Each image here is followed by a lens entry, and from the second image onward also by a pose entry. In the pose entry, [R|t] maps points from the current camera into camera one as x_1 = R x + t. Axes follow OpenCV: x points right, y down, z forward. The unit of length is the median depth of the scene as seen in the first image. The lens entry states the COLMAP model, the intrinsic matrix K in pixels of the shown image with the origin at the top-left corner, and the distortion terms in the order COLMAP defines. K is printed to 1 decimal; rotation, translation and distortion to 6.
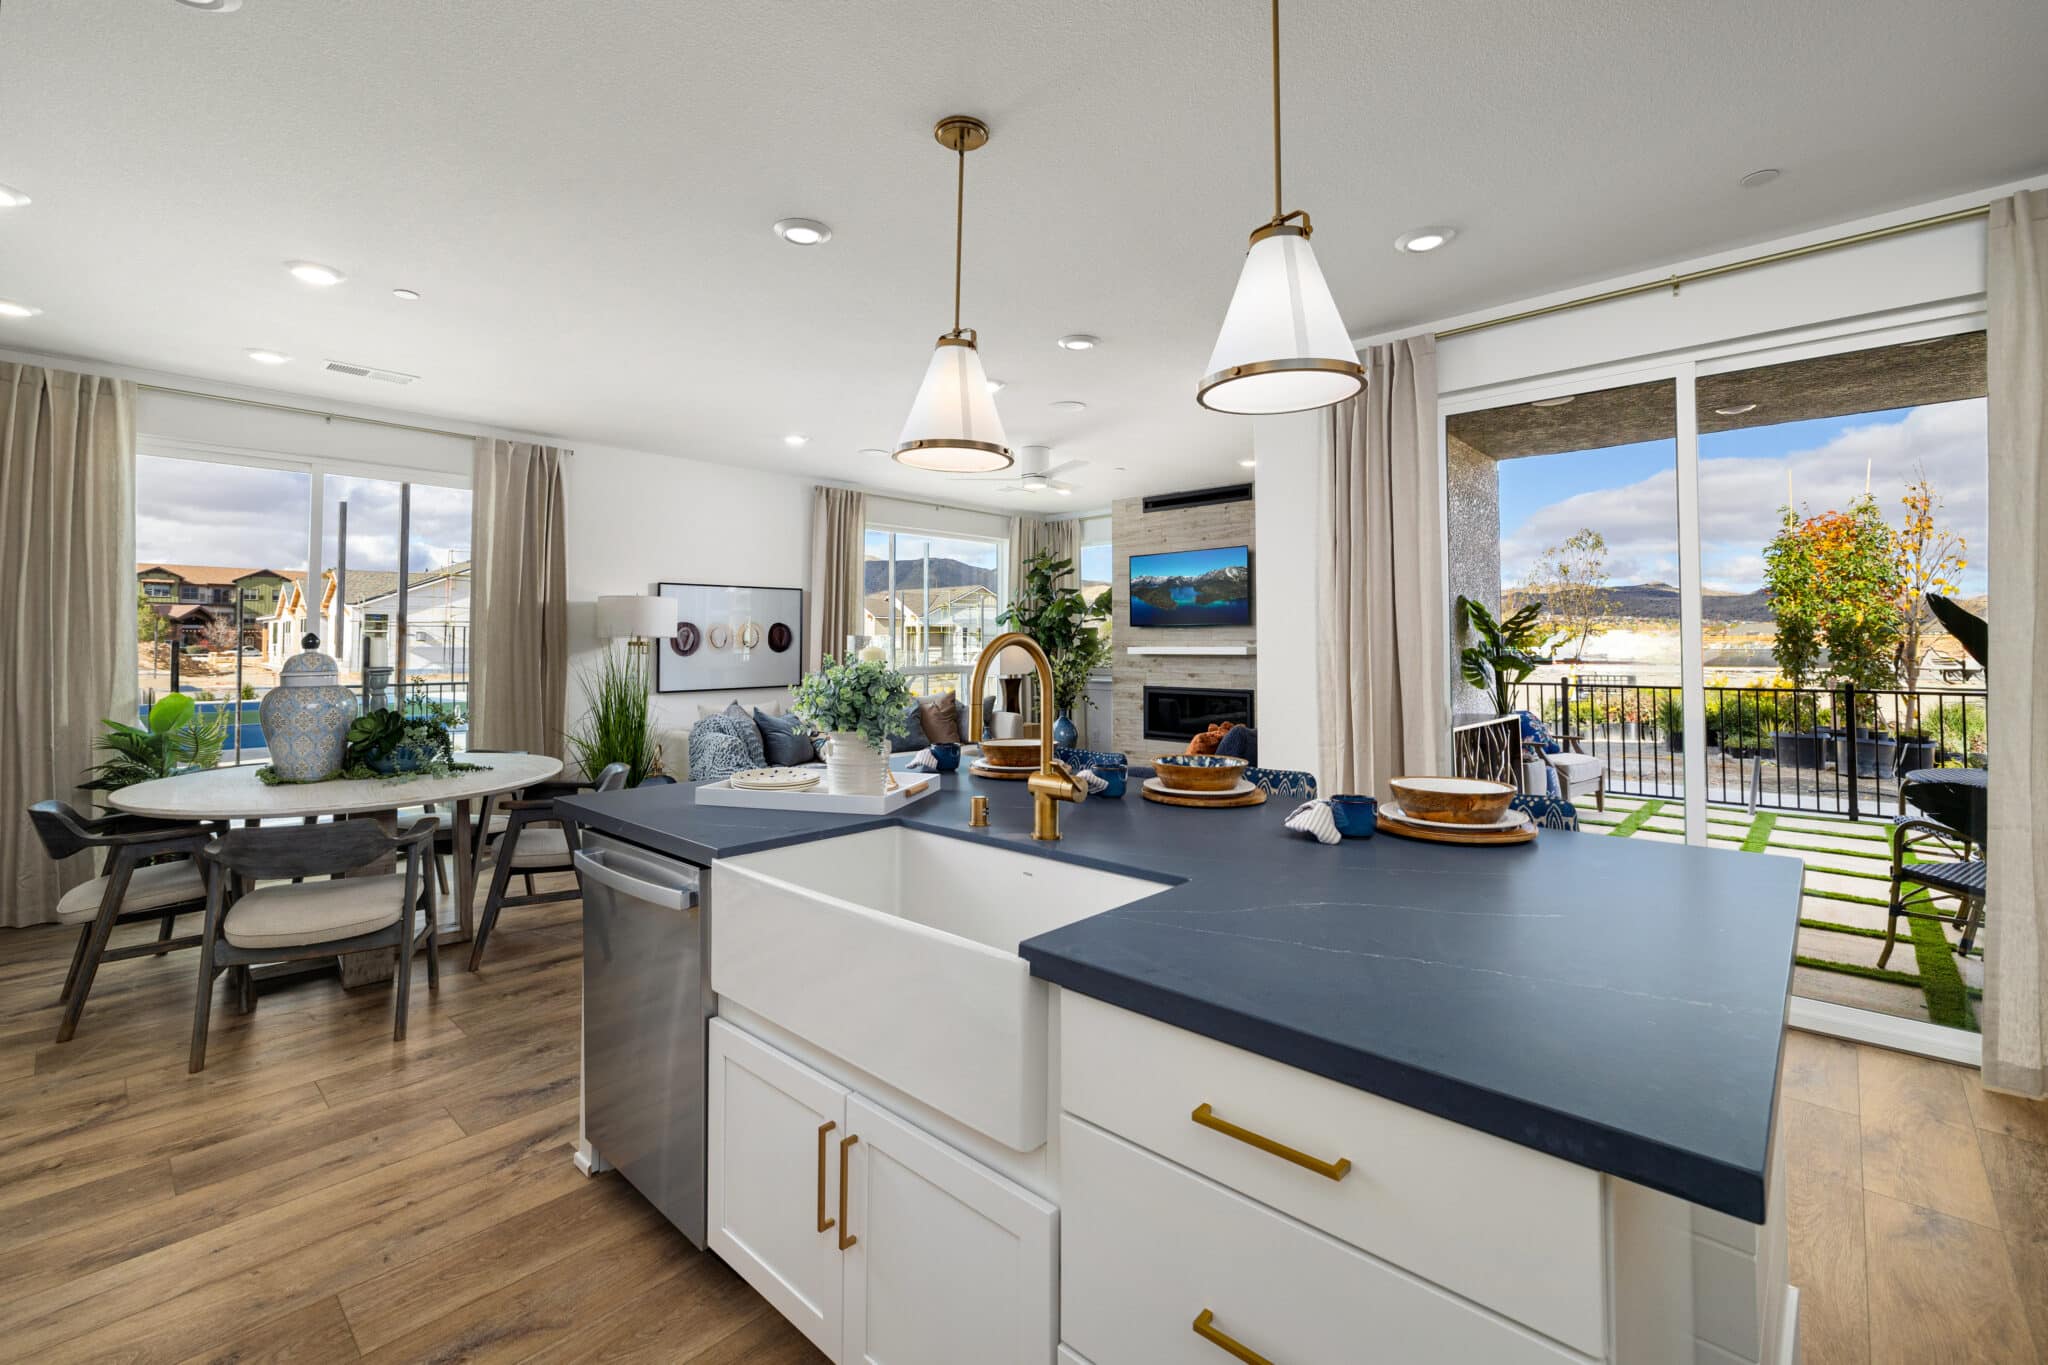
lens RADIAL K [[868.4, 0, 1025.4], [0, 868.4, 660.2], [0, 0, 1]] dist [0.000260, 0.000001]
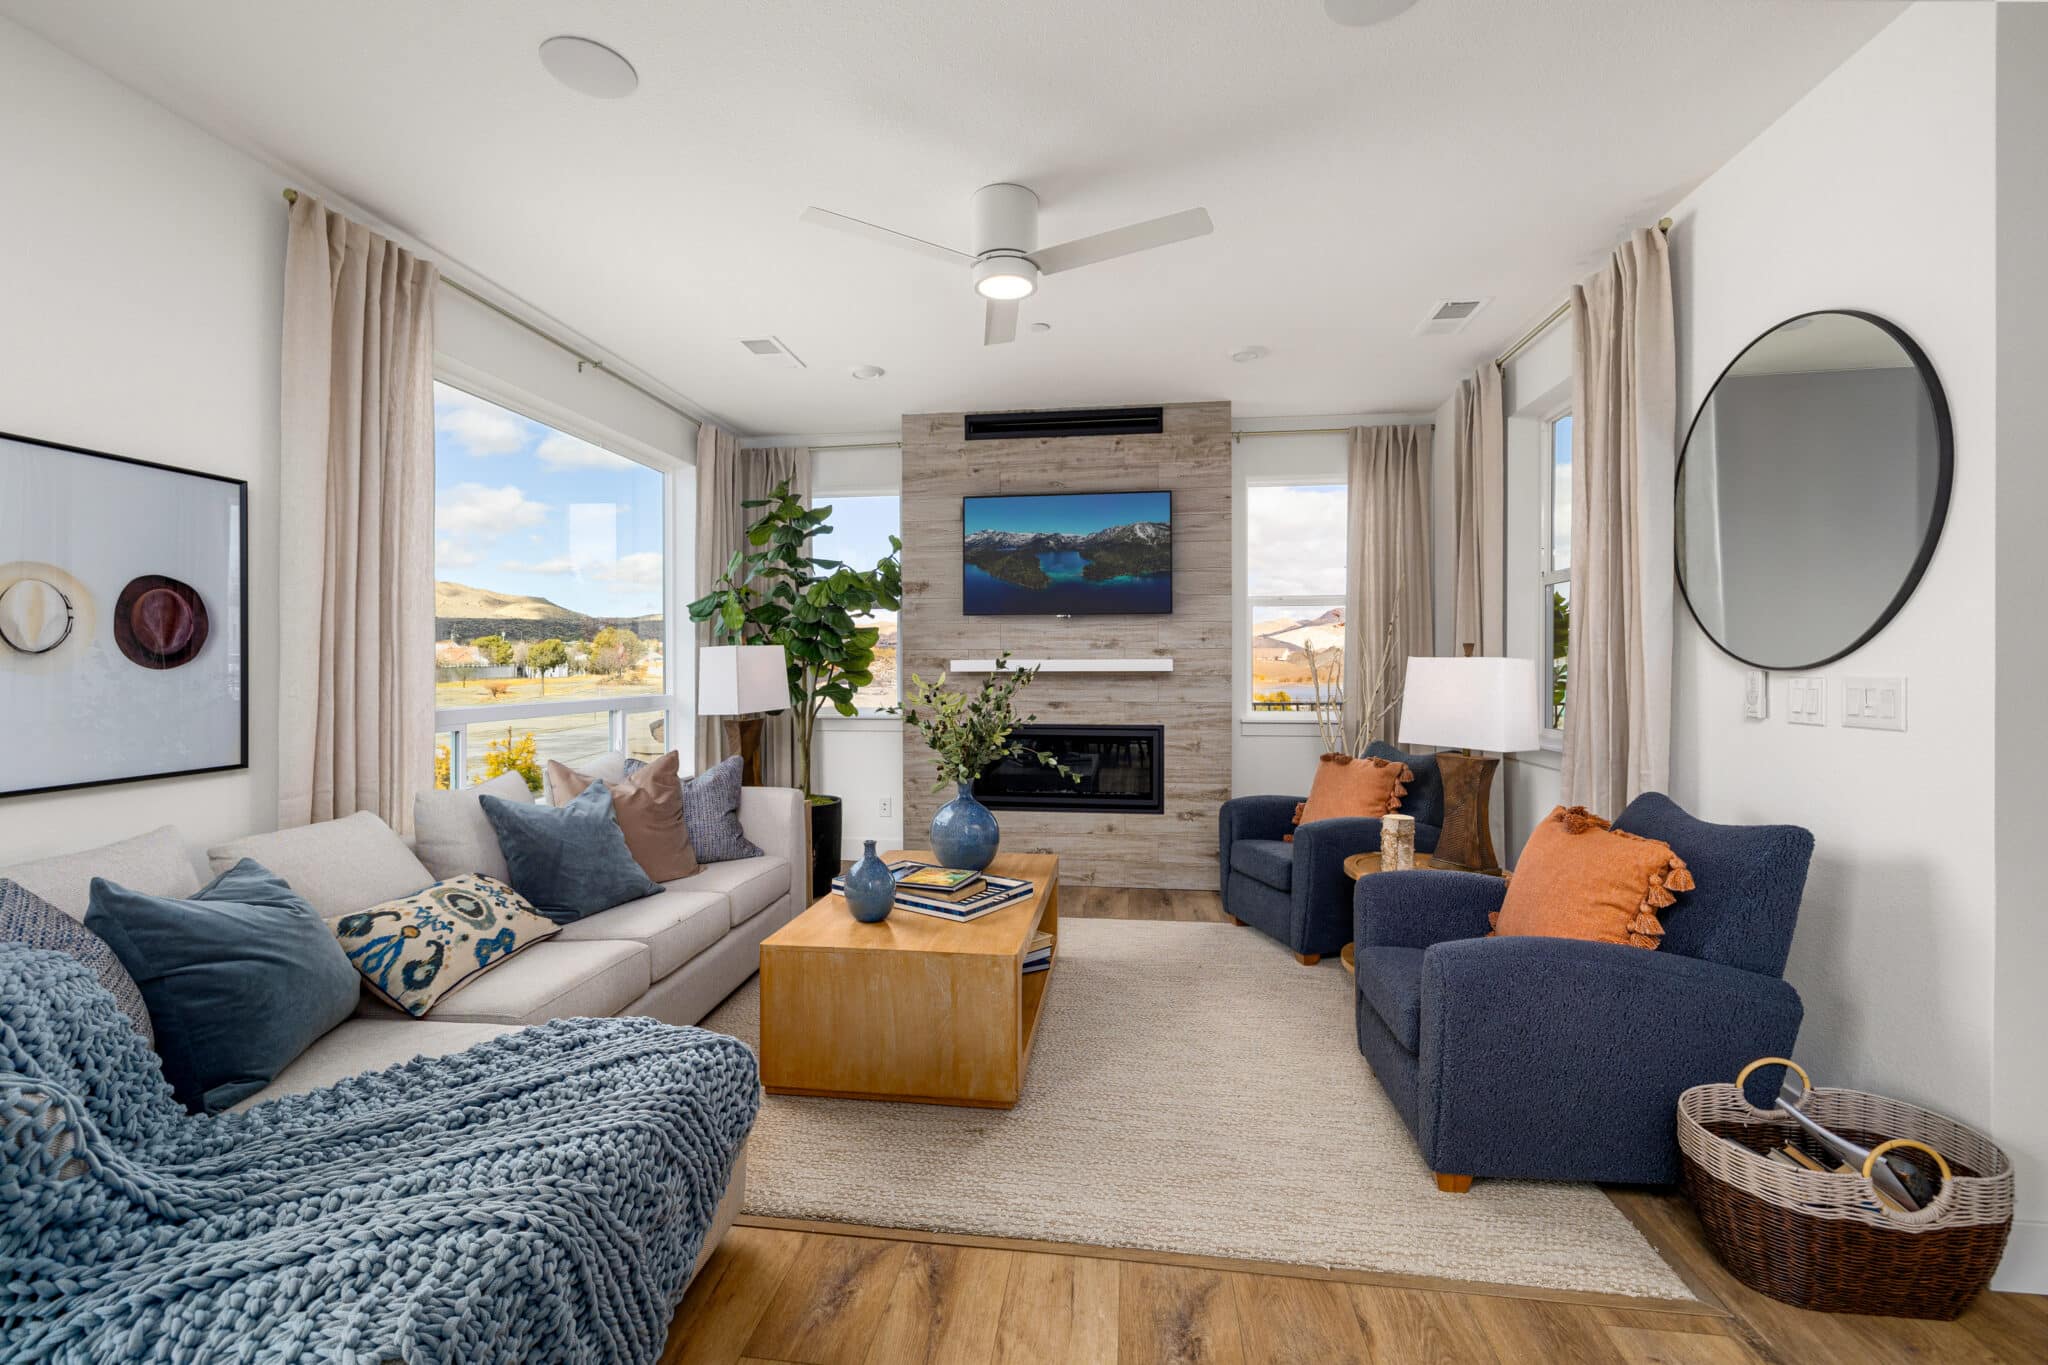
lens RADIAL K [[868.4, 0, 1025.4], [0, 868.4, 660.2], [0, 0, 1]] dist [0.000260, 0.000001]
pose [[0.820561, -0.008959, 0.571489, -0.190734], [0.015026, 0.999870, -0.005900, -0.004527], [-0.571361, 0.013428, 0.820589, 0.516957]]
